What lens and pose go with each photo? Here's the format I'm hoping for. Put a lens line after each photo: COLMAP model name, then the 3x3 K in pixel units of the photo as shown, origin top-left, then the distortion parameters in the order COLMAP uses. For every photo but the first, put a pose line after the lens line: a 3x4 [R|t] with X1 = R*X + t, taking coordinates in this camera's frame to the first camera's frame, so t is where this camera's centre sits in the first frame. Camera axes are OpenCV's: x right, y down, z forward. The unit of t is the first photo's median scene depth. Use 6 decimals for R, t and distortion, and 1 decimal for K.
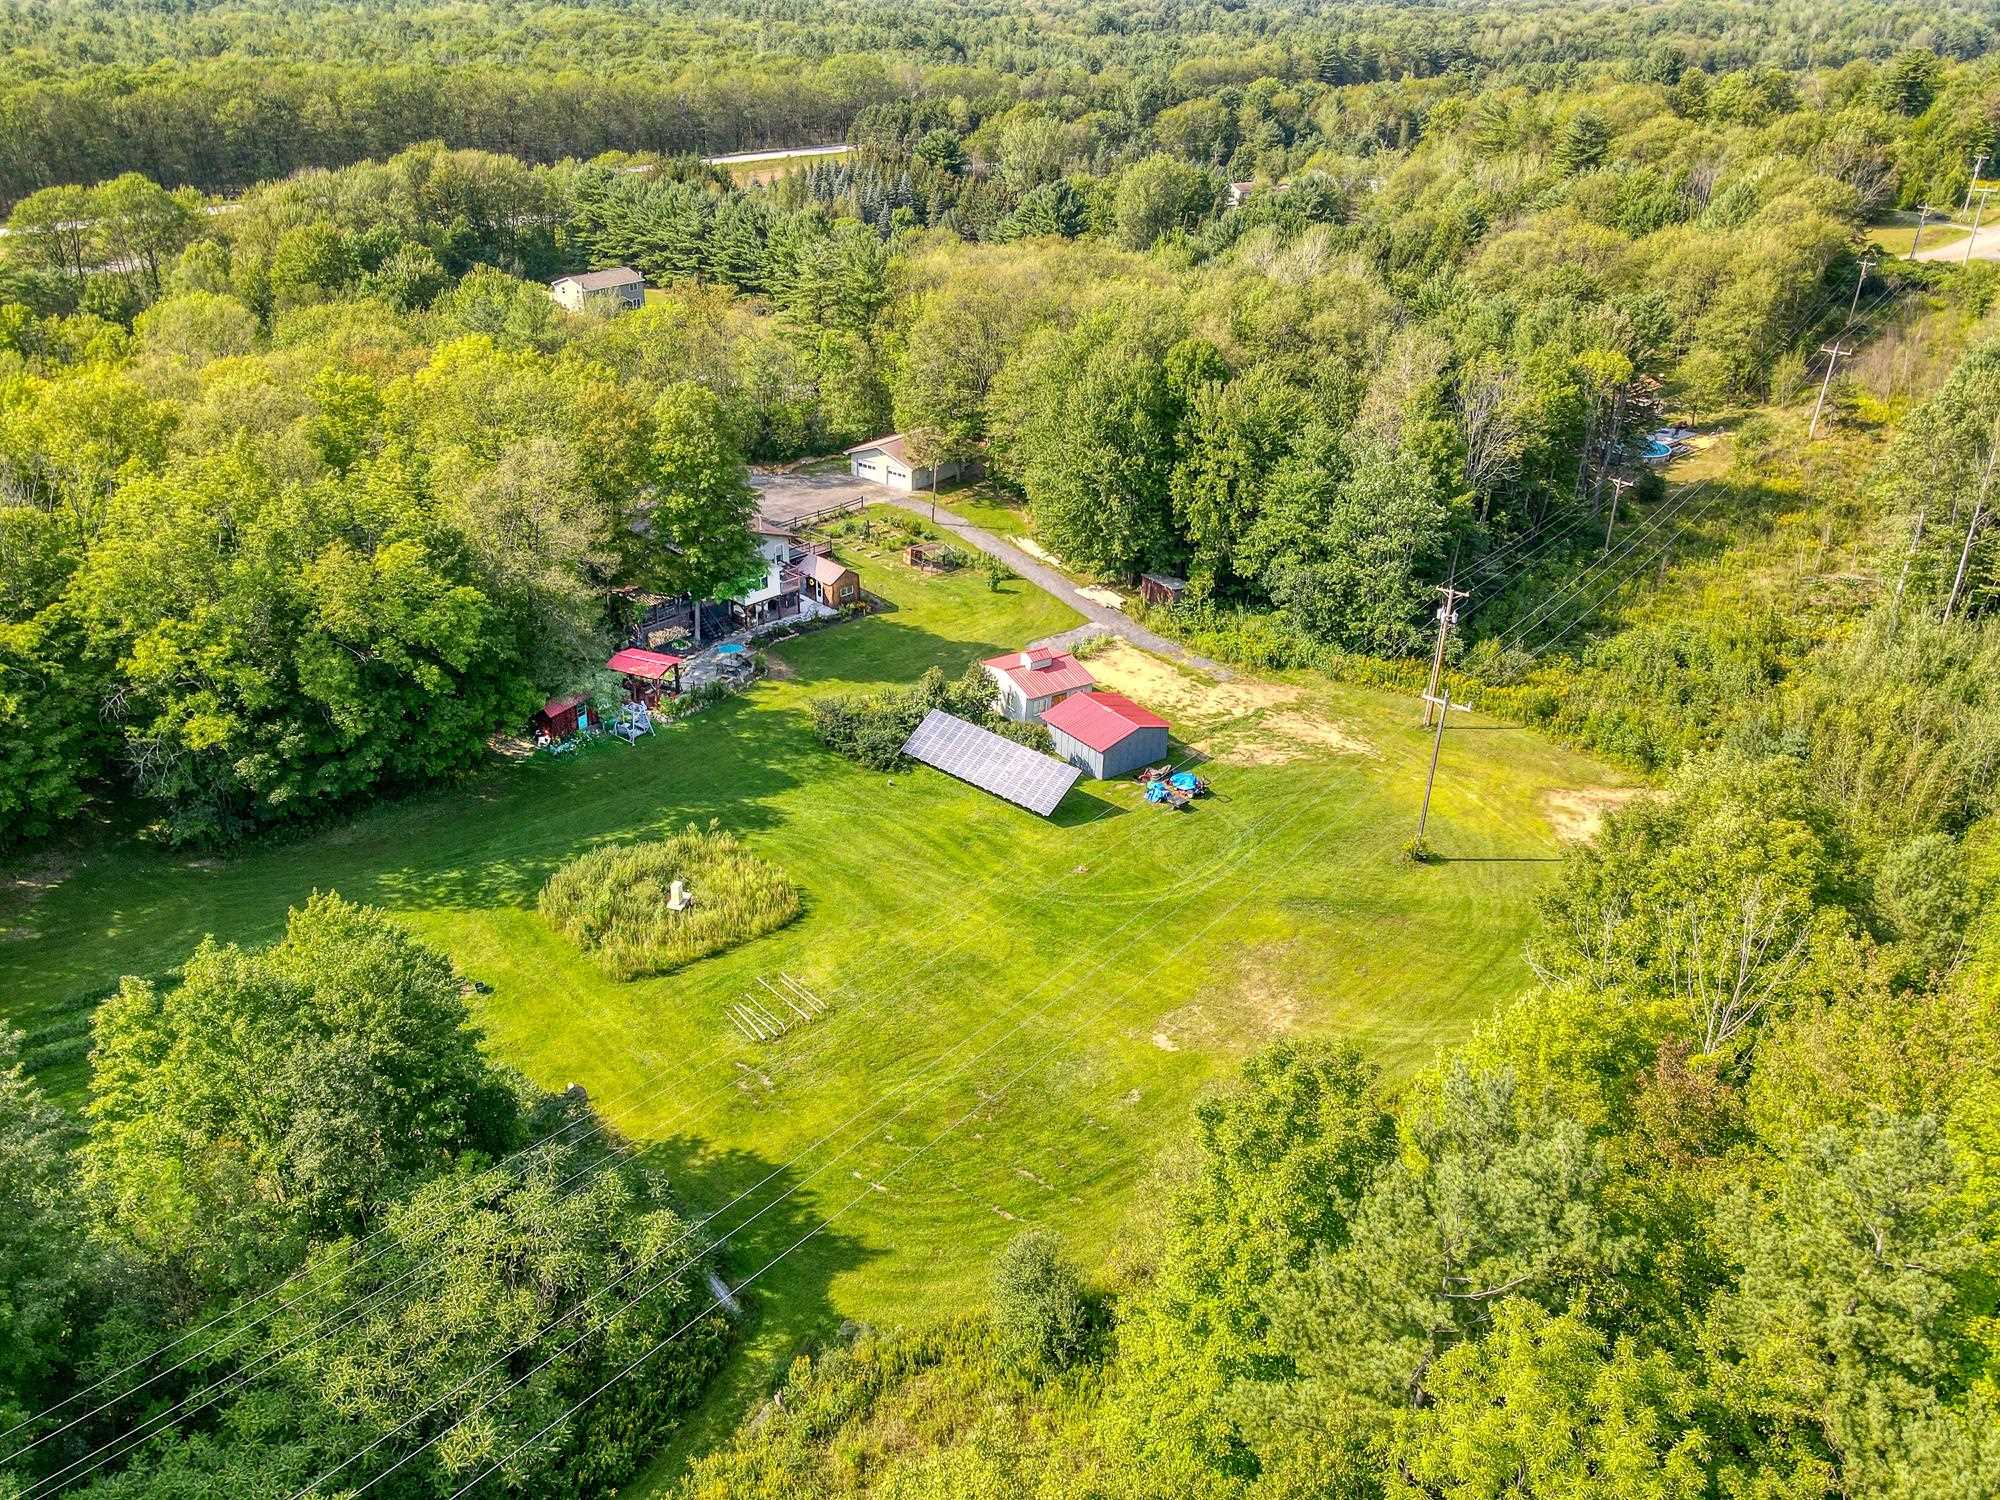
lens RADIAL K [[2026.2, 0, 947.4], [0, 2026.2, 751.7], [0, 0, 1]] dist [0.011759, 0.005119]
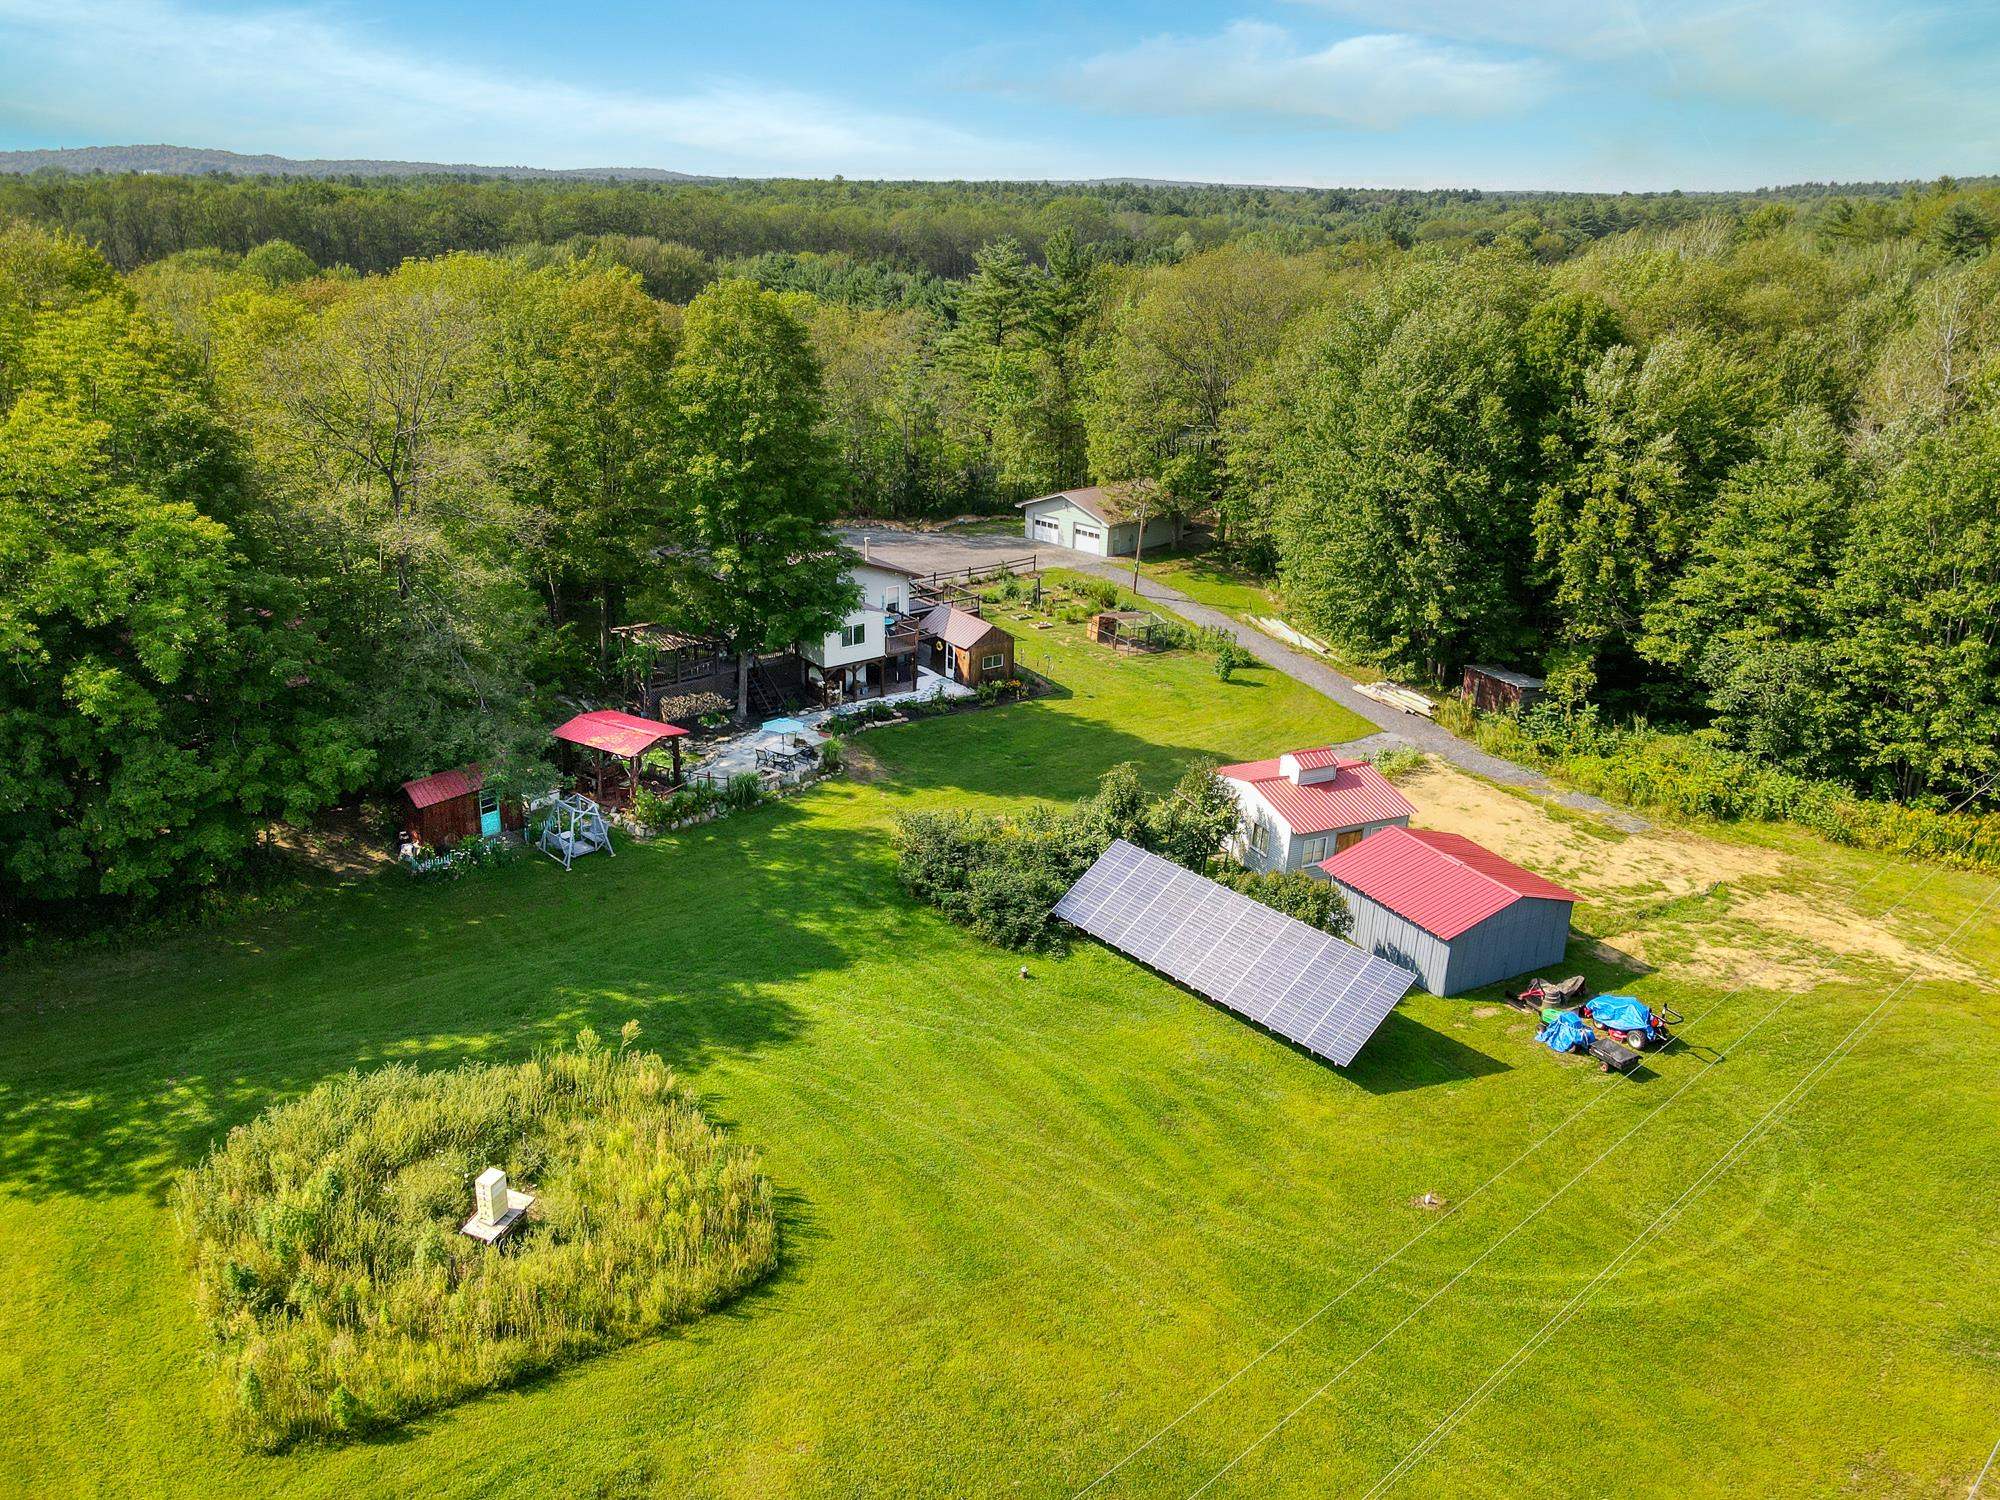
lens RADIAL K [[2026.2, 0, 947.4], [0, 2026.2, 751.7], [0, 0, 1]] dist [0.011759, 0.005119]
pose [[0.993590, 0.061508, -0.094845, -0.002085], [-0.069716, 0.993870, -0.085806, 0.004570], [0.088986, 0.091868, 0.991787, 0.421595]]
